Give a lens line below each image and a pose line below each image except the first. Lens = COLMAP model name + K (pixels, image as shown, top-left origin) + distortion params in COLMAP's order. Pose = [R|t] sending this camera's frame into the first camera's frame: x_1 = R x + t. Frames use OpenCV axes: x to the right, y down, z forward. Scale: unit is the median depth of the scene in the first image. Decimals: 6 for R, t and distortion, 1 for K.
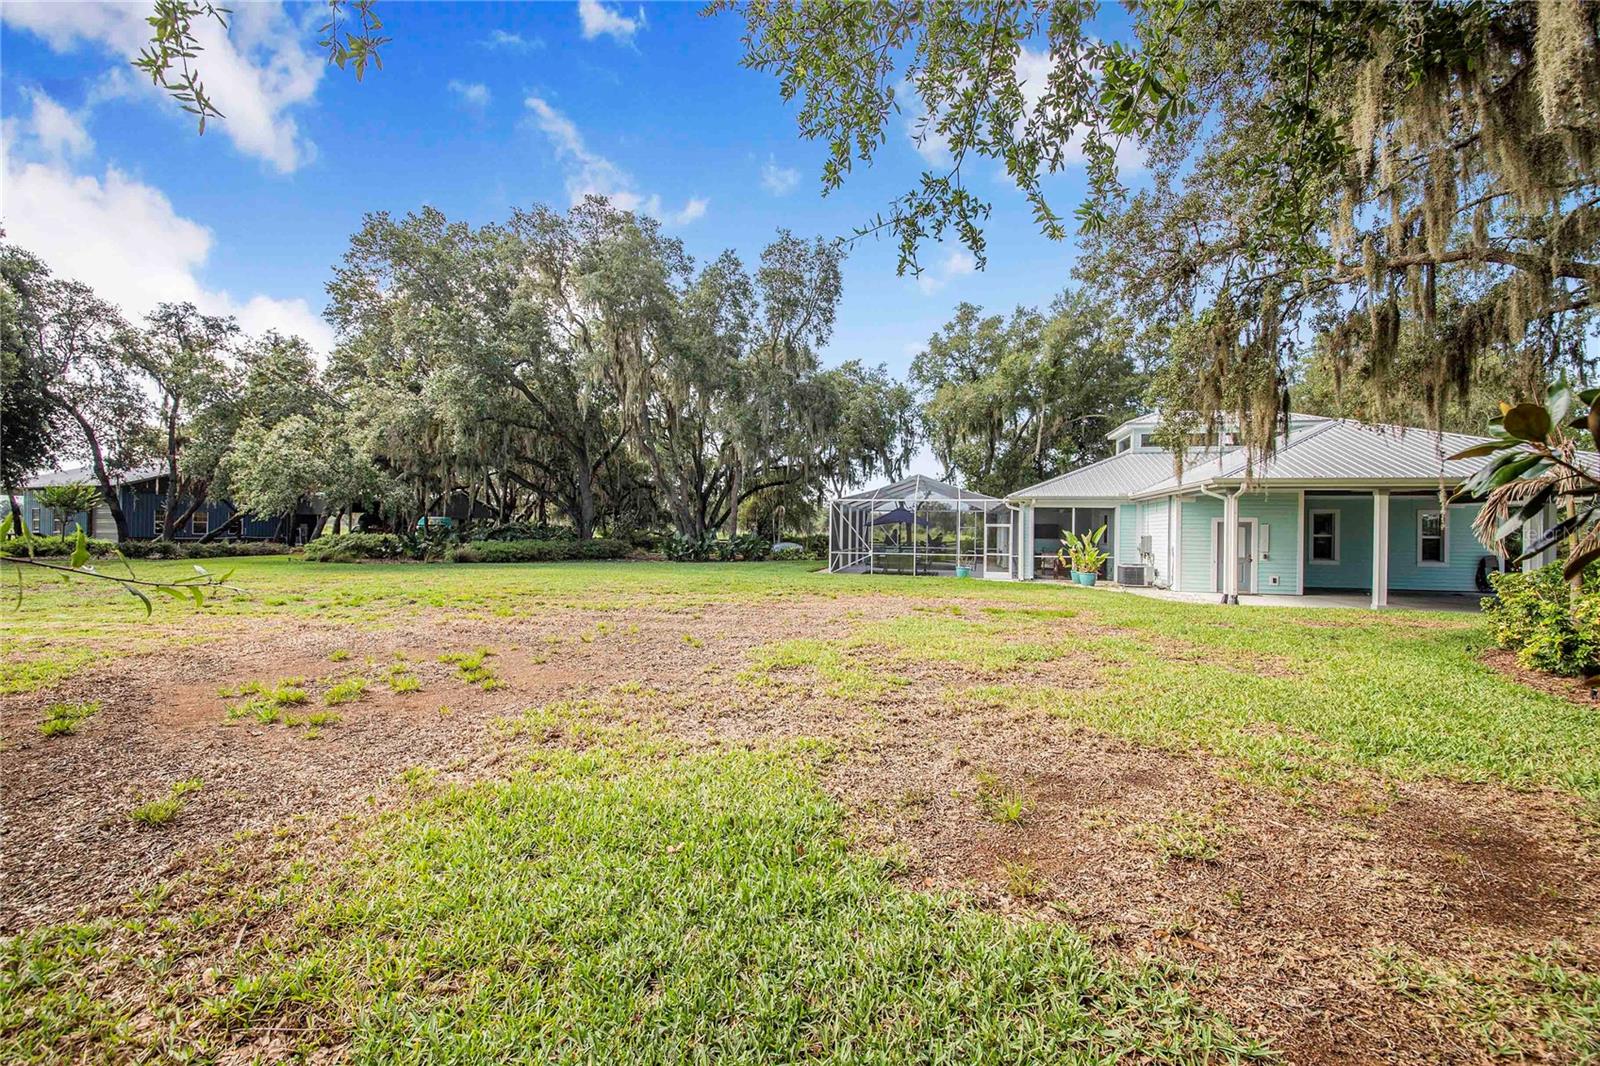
lens RADIAL K [[660.0, 0, 801.4], [0, 660.0, 534.0], [0, 0, 1]] dist [-0.000966, 0.000026]
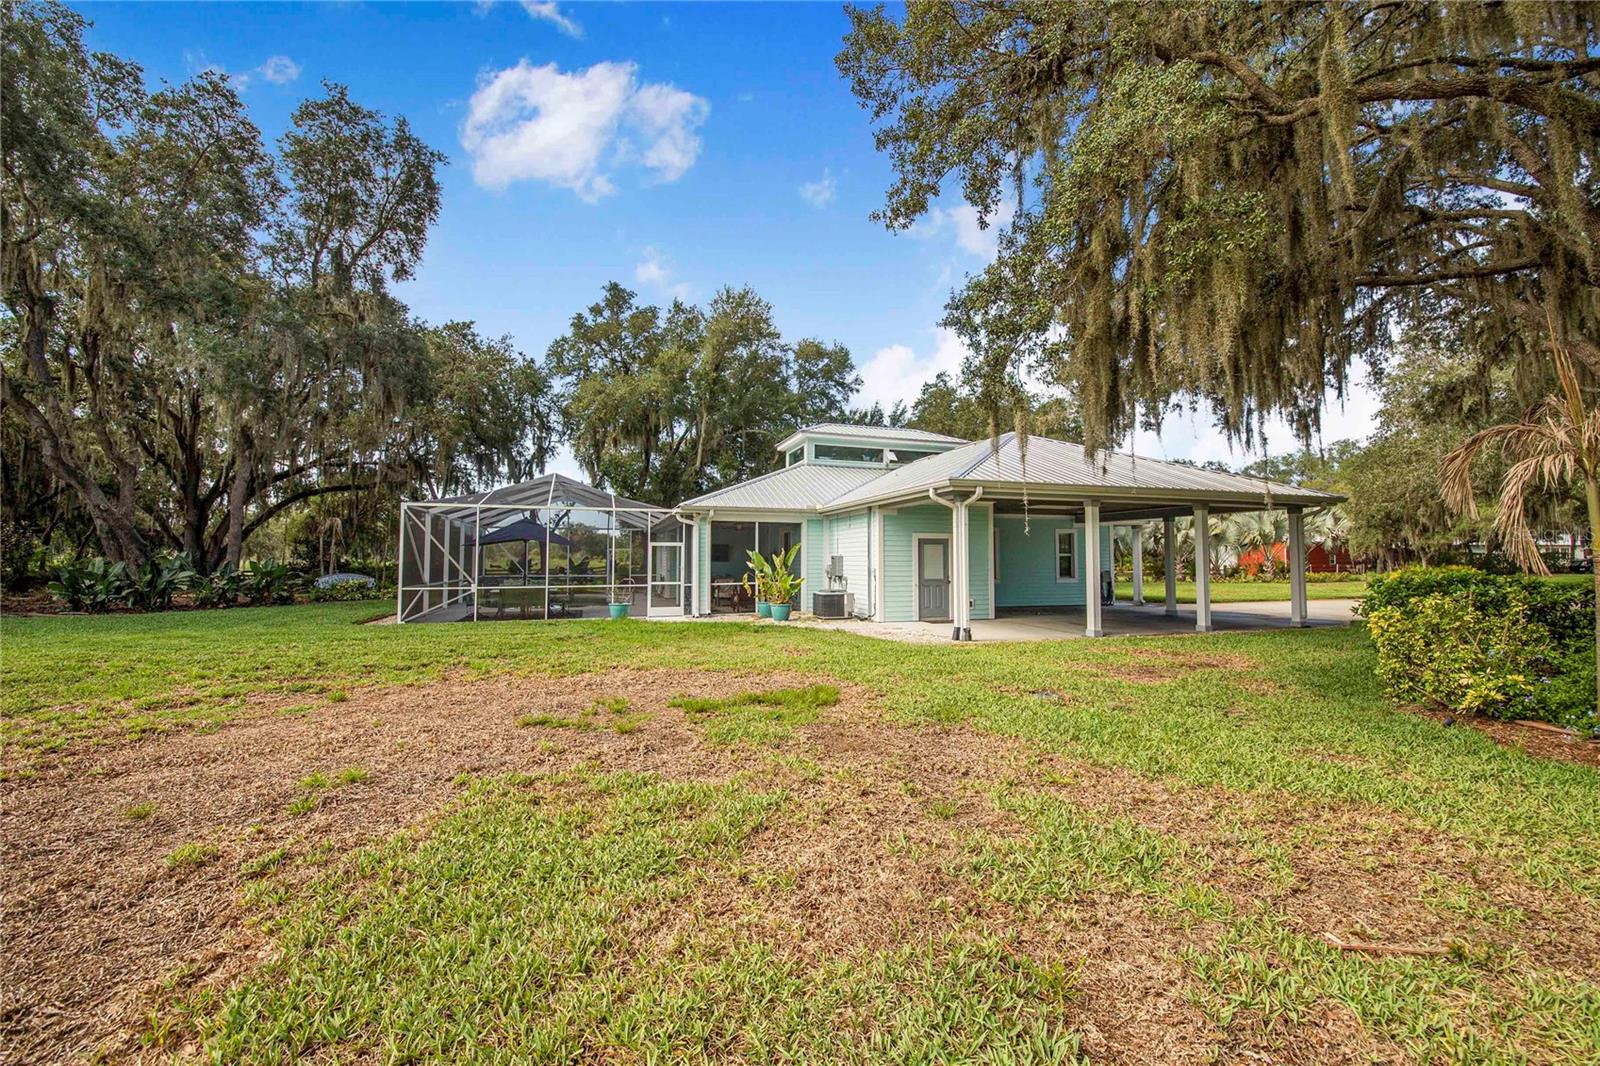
lens RADIAL K [[660.0, 0, 801.8], [0, 660.0, 536.8], [0, 0, 1]] dist [-0.000966, 0.000026]
pose [[0.866005, 0.004921, 0.500010, 0.046532], [0.012630, 0.999417, -0.031711, 0.003162], [-0.499875, 0.033777, 0.865439, 0.222170]]
